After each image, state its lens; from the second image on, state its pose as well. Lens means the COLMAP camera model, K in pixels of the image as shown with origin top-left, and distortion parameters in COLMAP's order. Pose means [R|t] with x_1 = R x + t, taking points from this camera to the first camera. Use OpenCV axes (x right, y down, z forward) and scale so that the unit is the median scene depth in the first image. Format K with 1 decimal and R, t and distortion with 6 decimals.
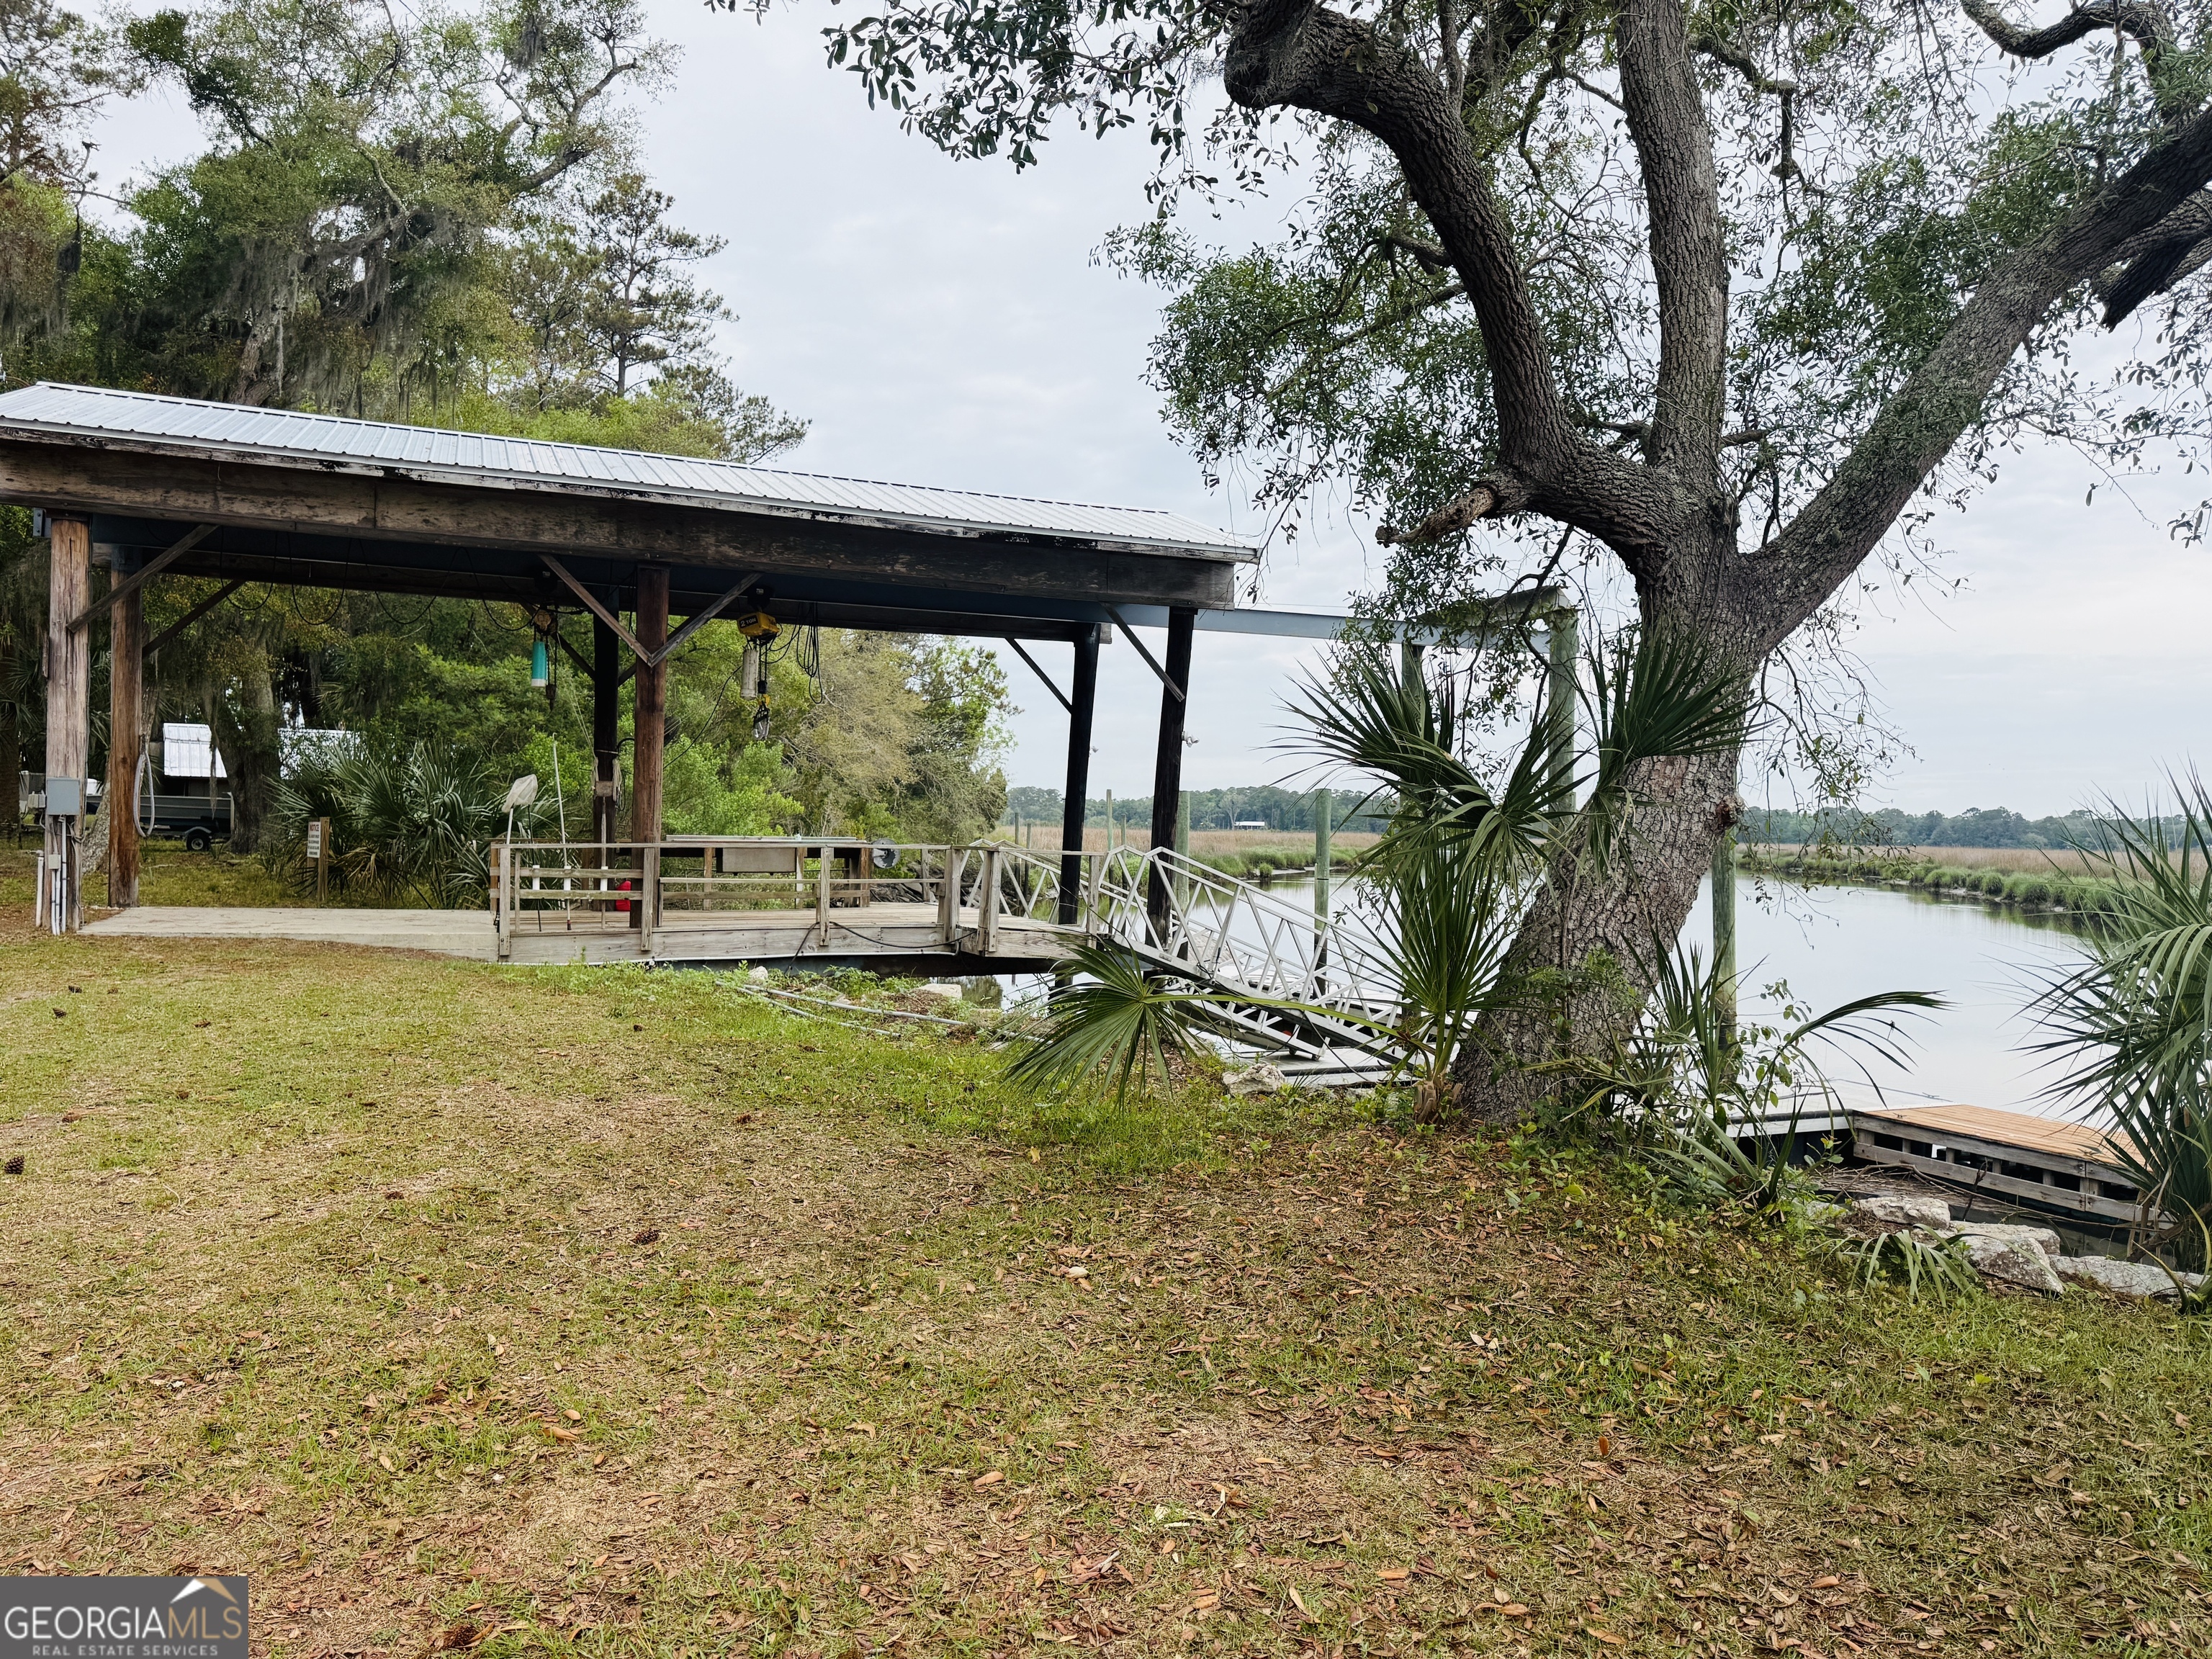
lens RADIAL K [[1495.2, 0, 1106.0], [0, 1495.2, 829.5], [0, 0, 1]] dist [0.042103, -0.000116]
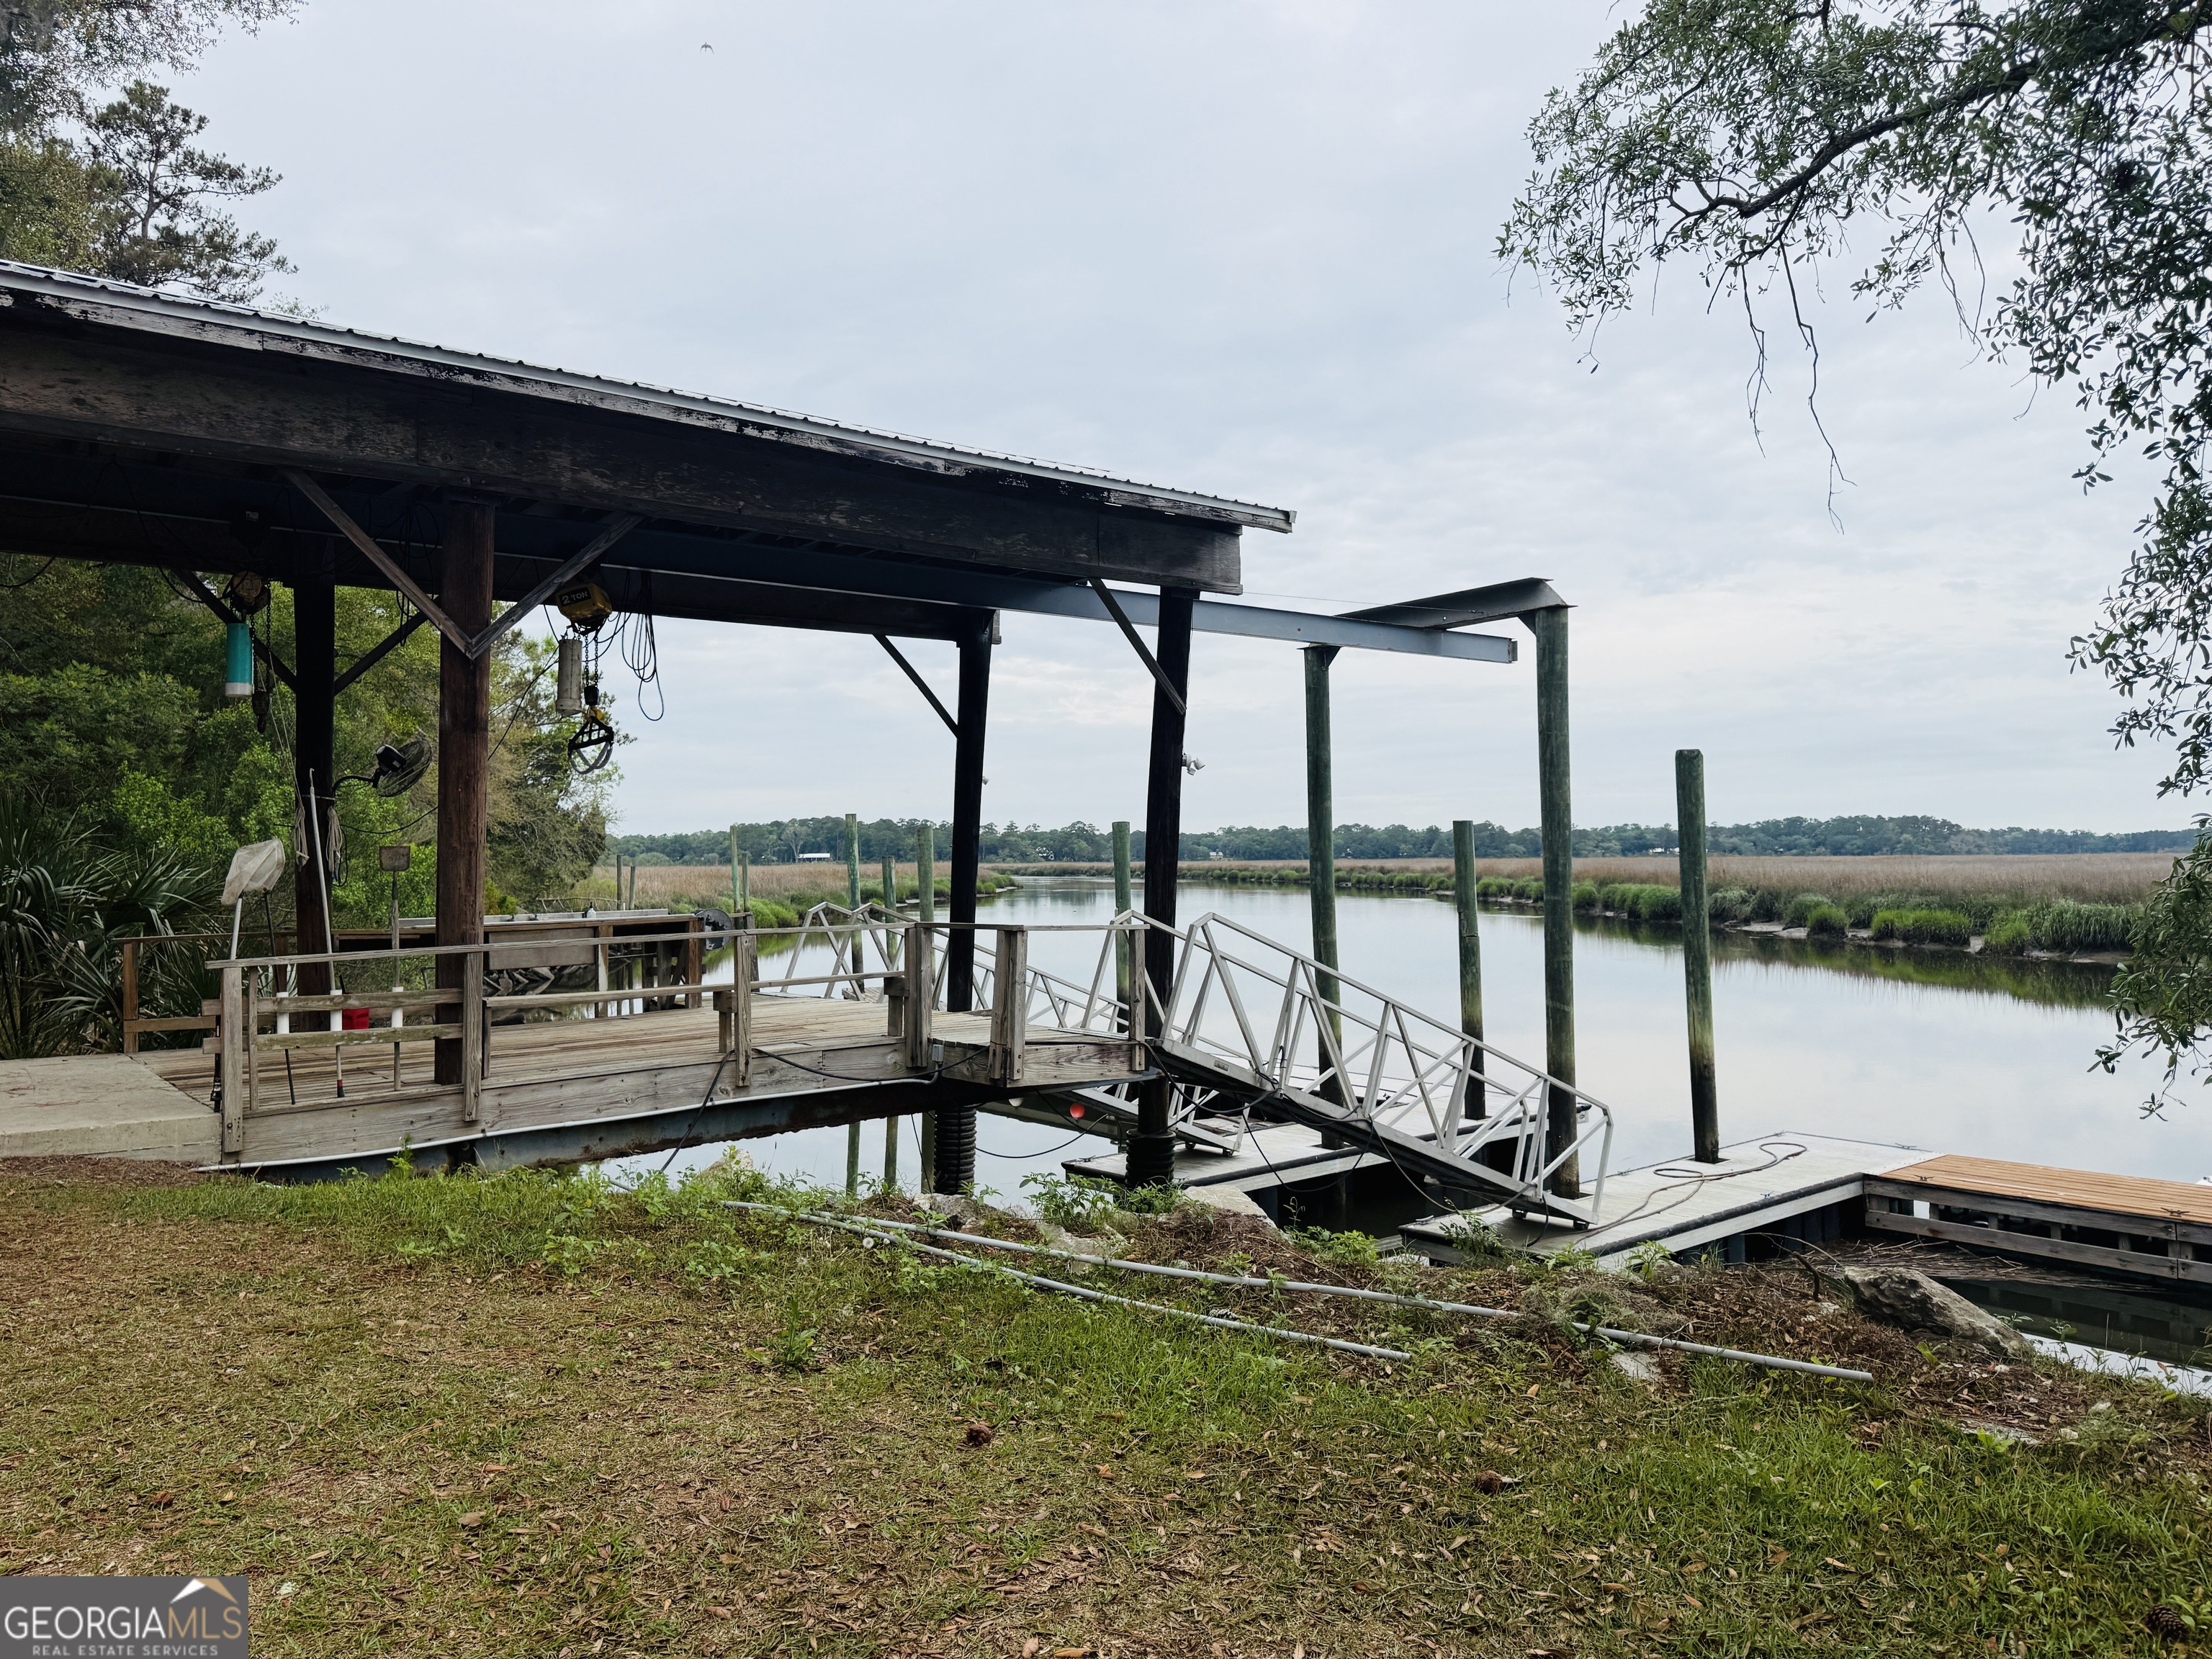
lens RADIAL K [[1536.7, 0, 1106.0], [0, 1536.7, 829.5], [0, 0, 1]] dist [0.000190, 0.010995]
pose [[0.962828, -0.025562, 0.268903, -0.171639], [0.030957, 0.999395, -0.015841, -0.015922], [-0.268335, 0.023576, 0.963037, 0.246063]]
